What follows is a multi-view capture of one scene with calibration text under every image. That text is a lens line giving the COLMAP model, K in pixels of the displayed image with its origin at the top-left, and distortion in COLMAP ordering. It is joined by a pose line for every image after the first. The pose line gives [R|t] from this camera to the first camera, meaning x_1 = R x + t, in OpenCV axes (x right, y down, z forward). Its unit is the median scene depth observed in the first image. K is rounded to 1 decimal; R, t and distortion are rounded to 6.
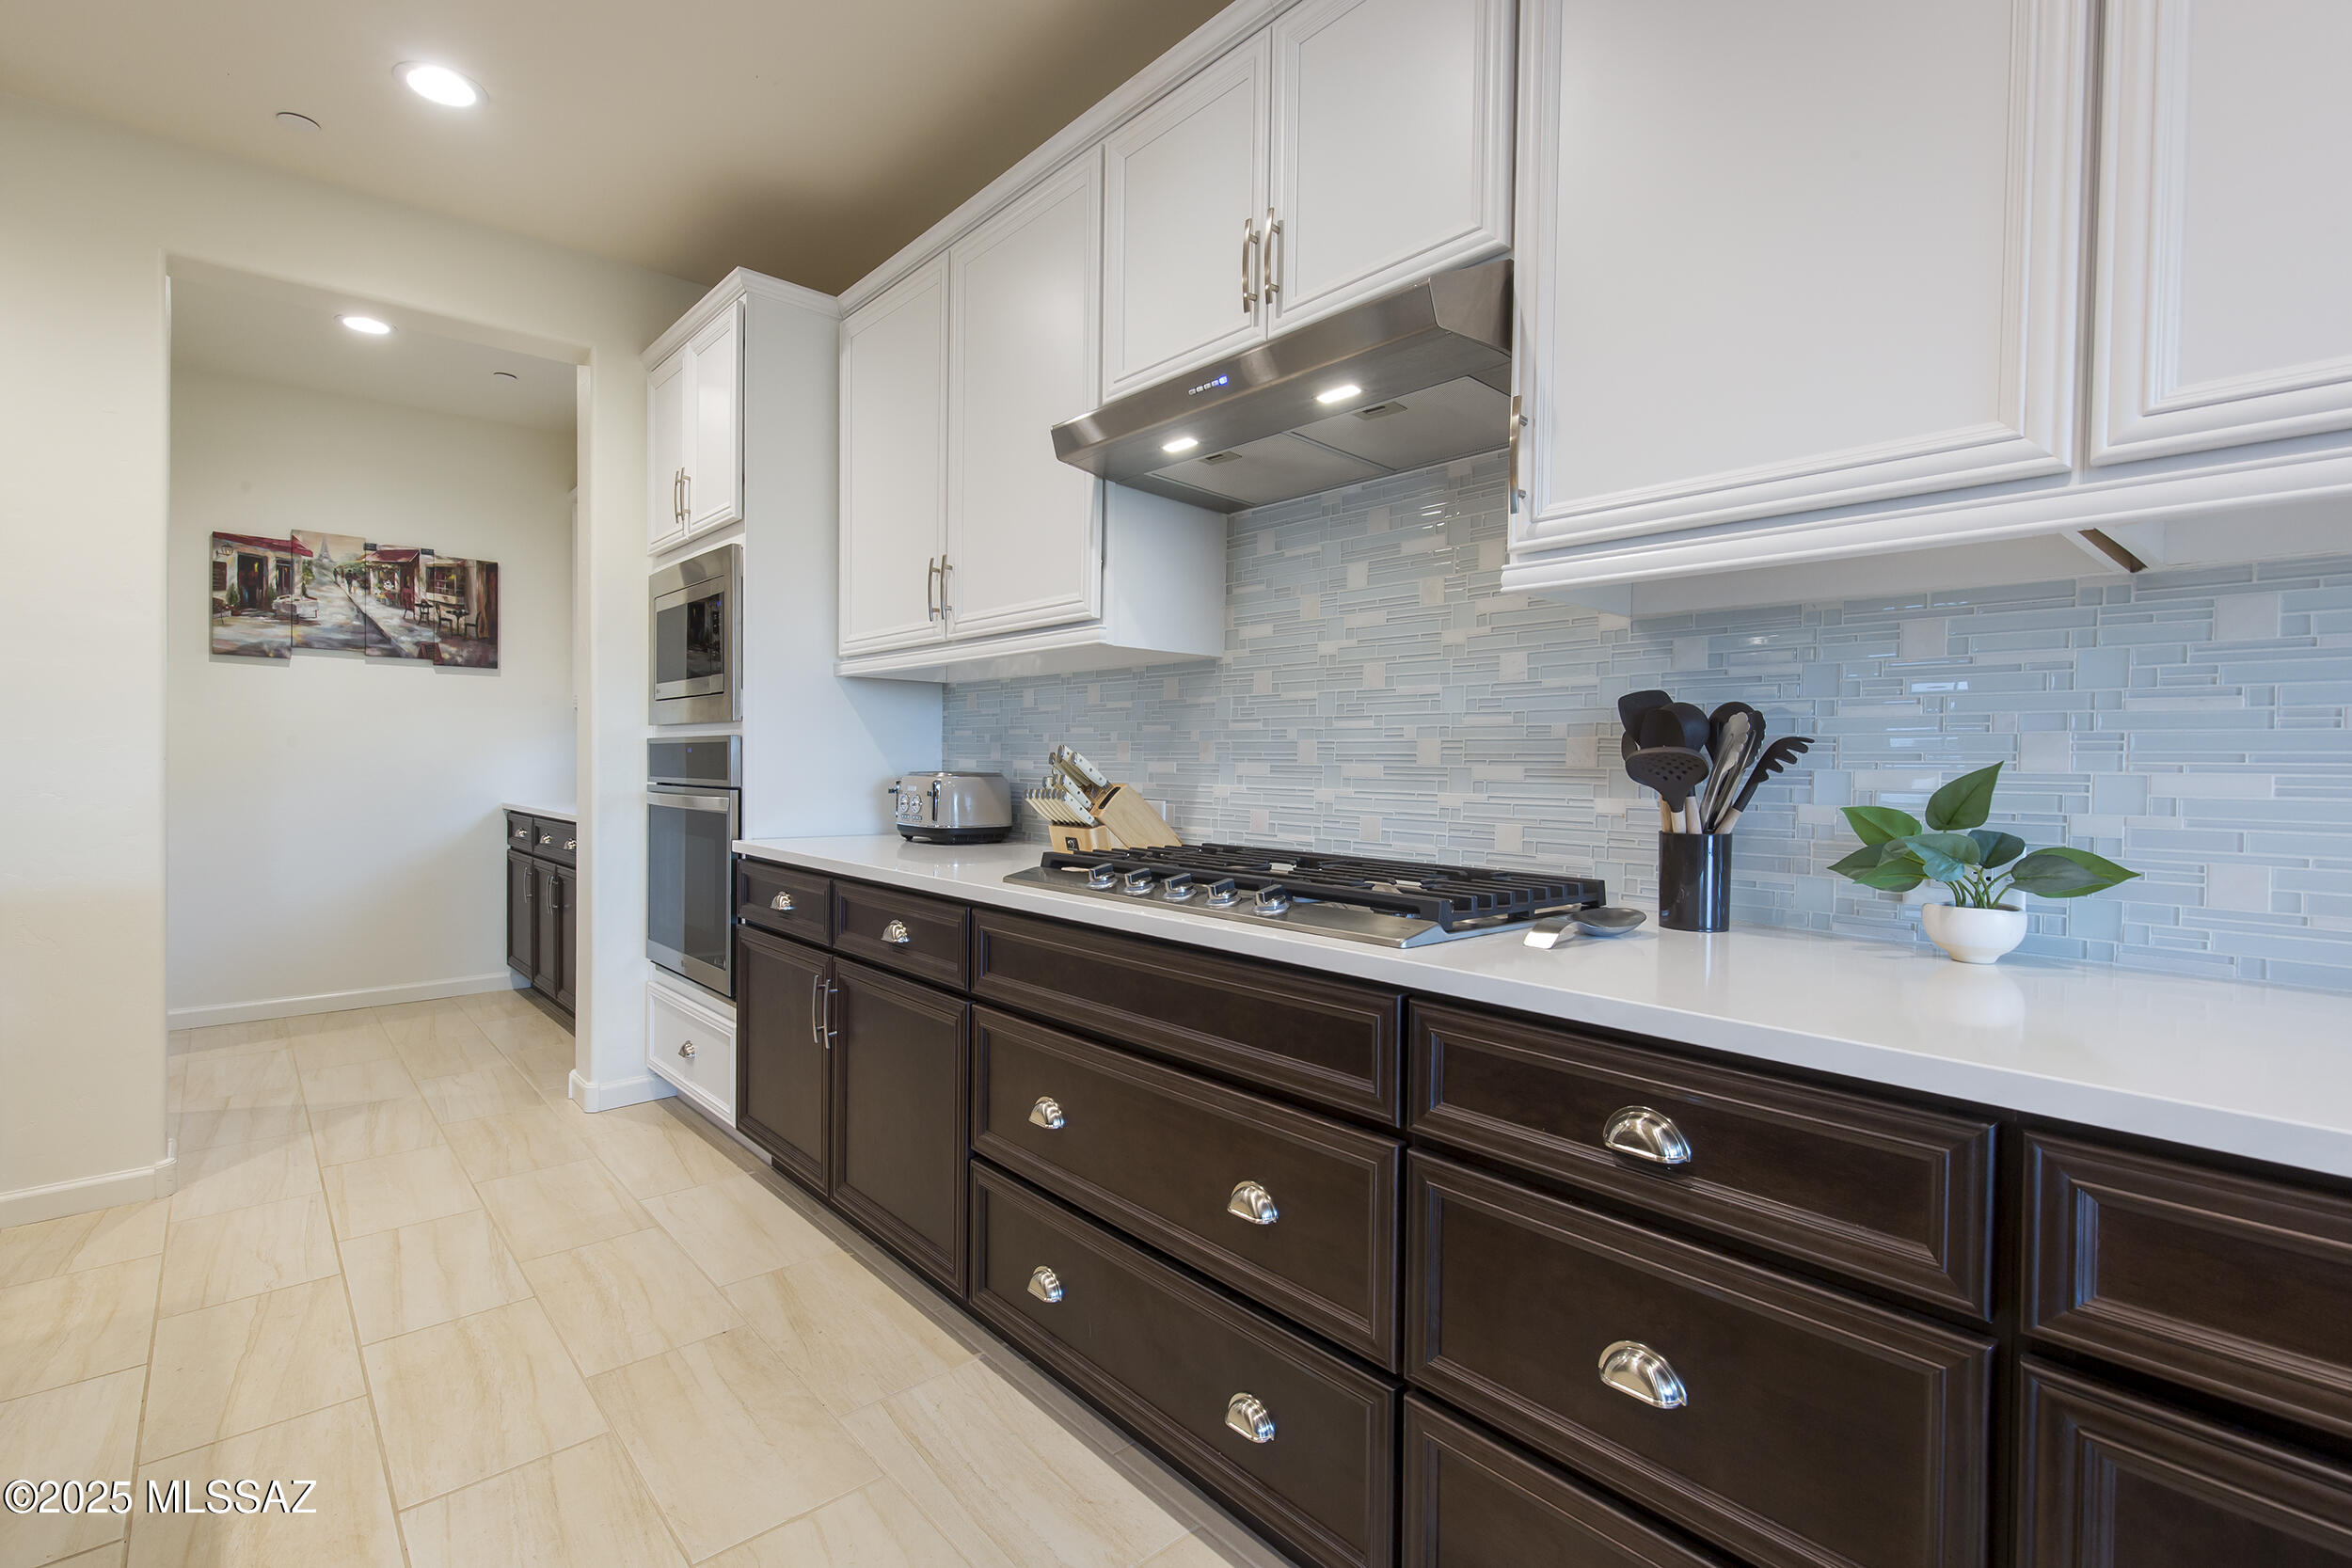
lens RADIAL K [[1074.6, 0, 1164.6], [0, 1074.6, 780.7], [0, 0, 1]] dist [0.008566, -0.001479]
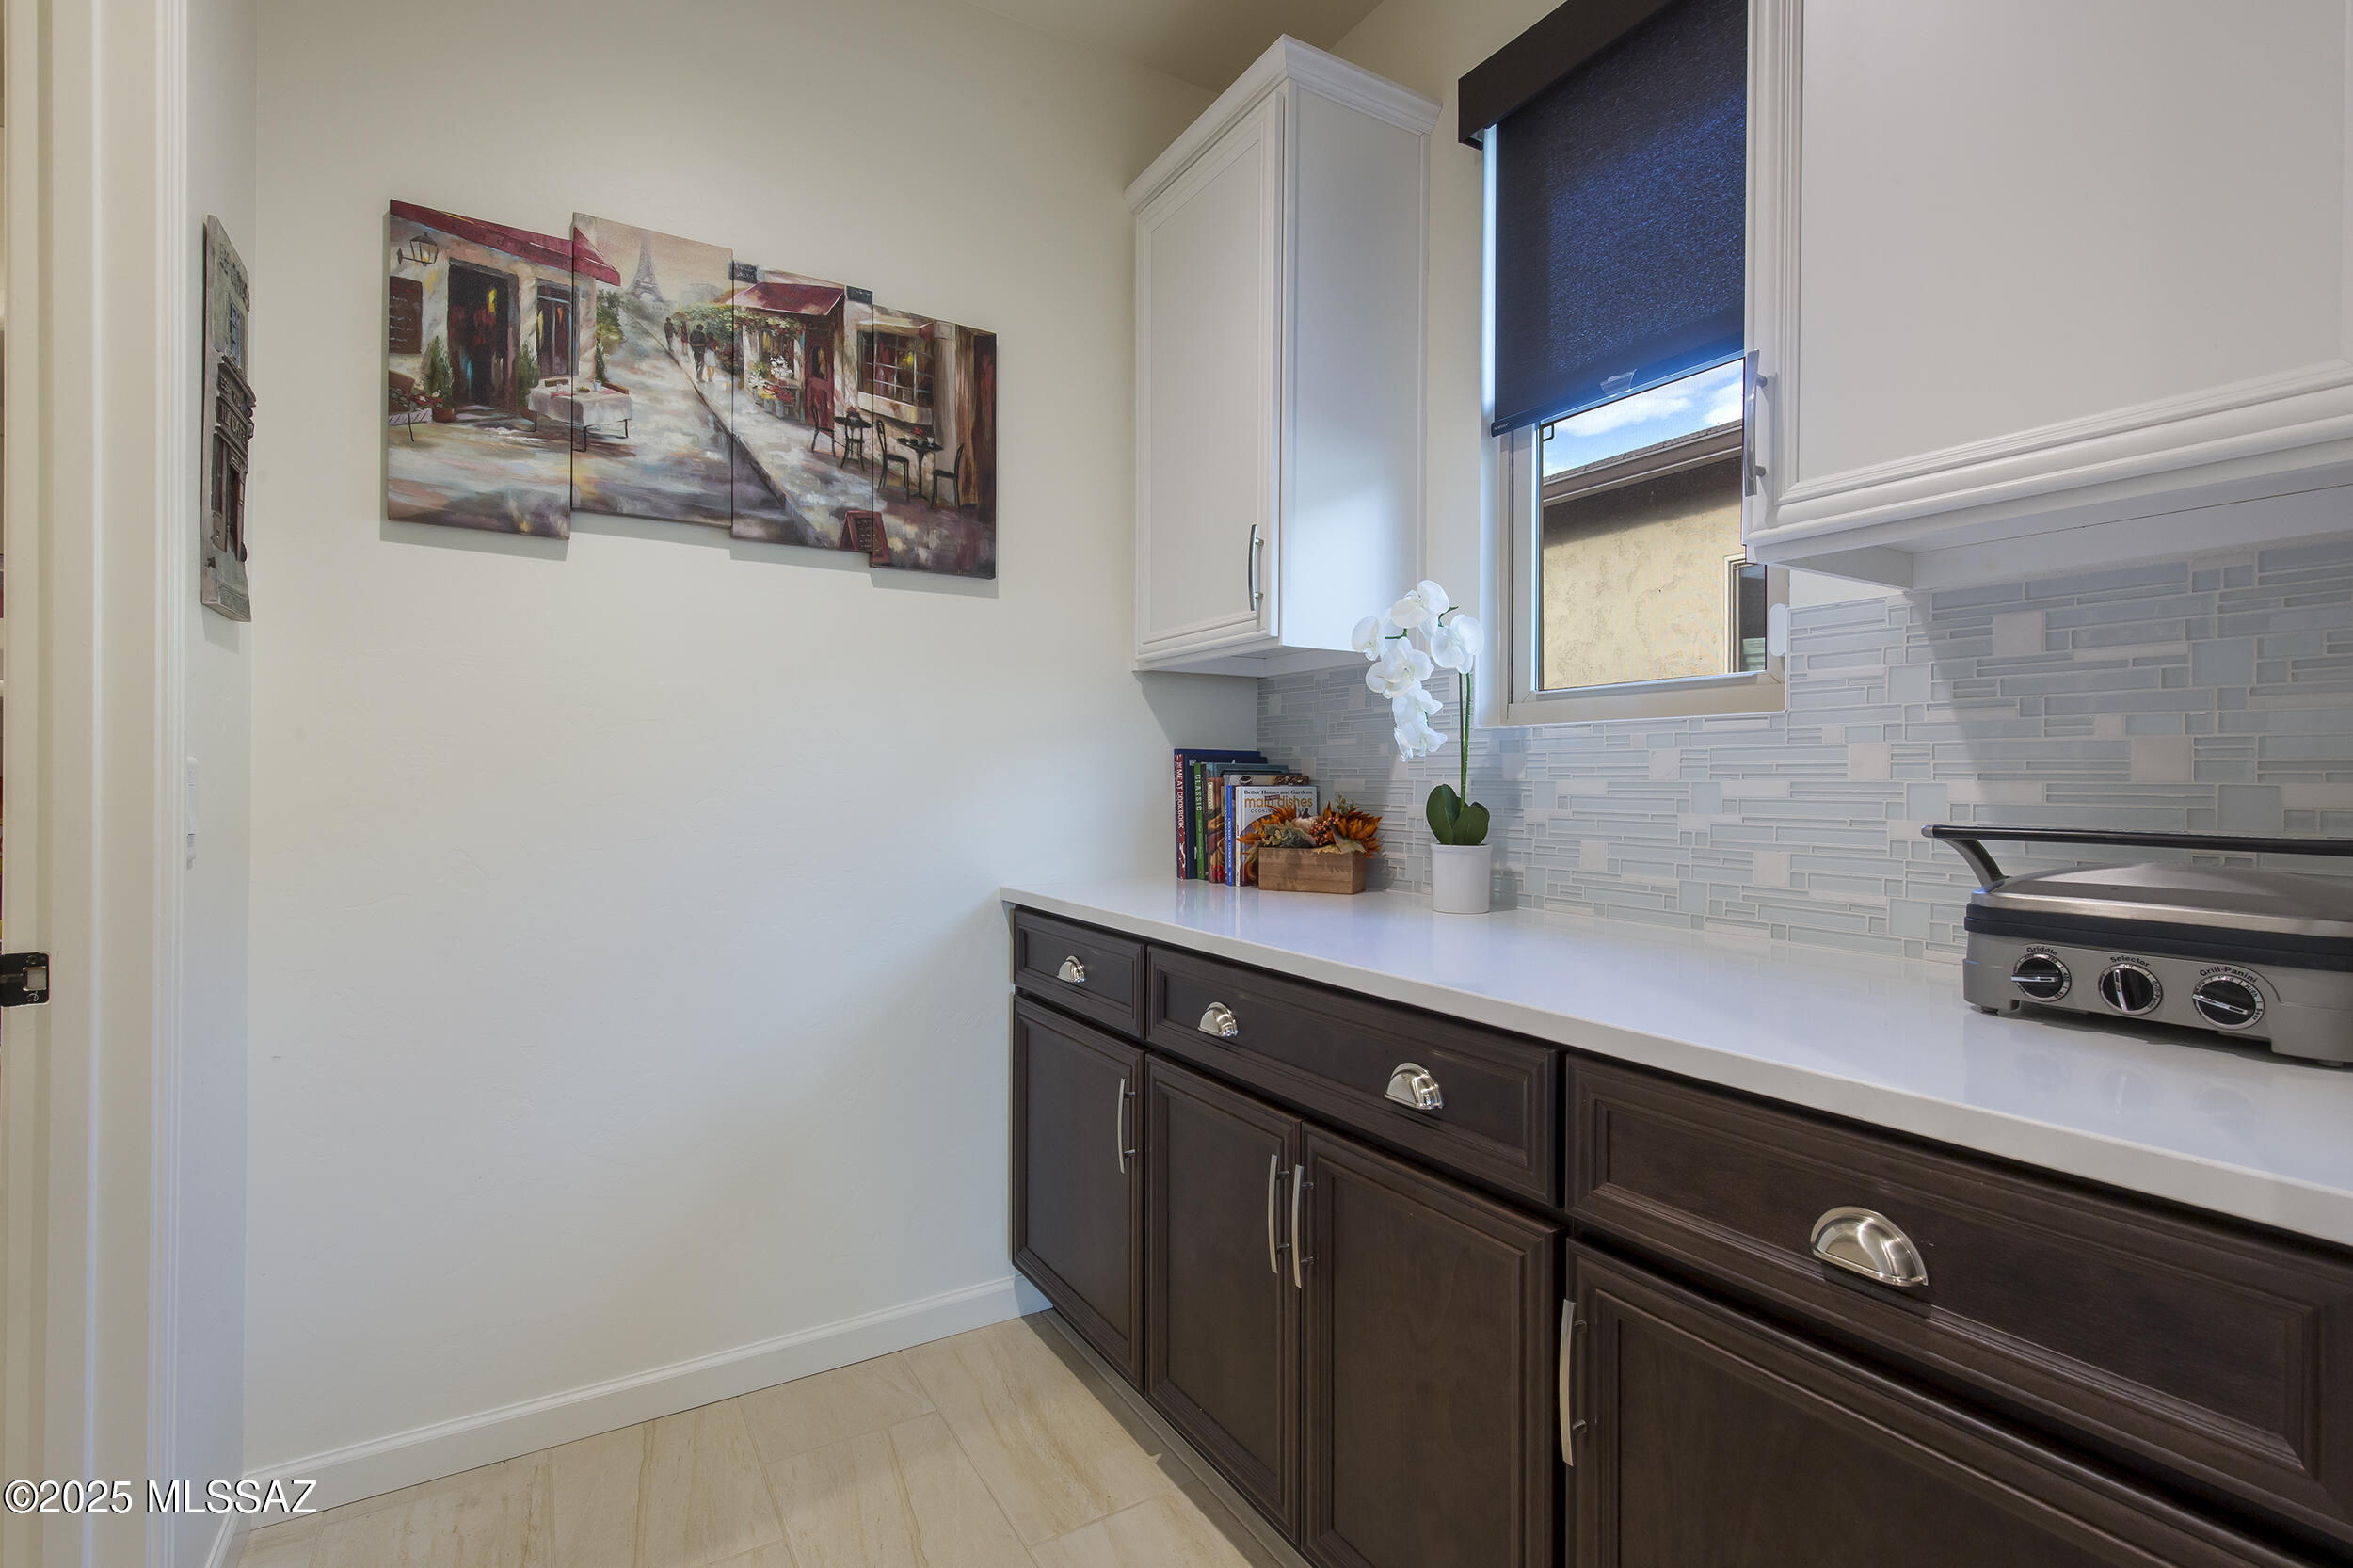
lens RADIAL K [[1075.2, 0, 1166.3], [0, 1075.2, 772.9], [0, 0, 1]] dist [0.008566, -0.001479]
pose [[0.981305, -0.009230, -0.192238, -0.536901], [0.005501, 0.999786, -0.019921, -0.019483], [0.192381, 0.018491, 0.981146, 0.677897]]
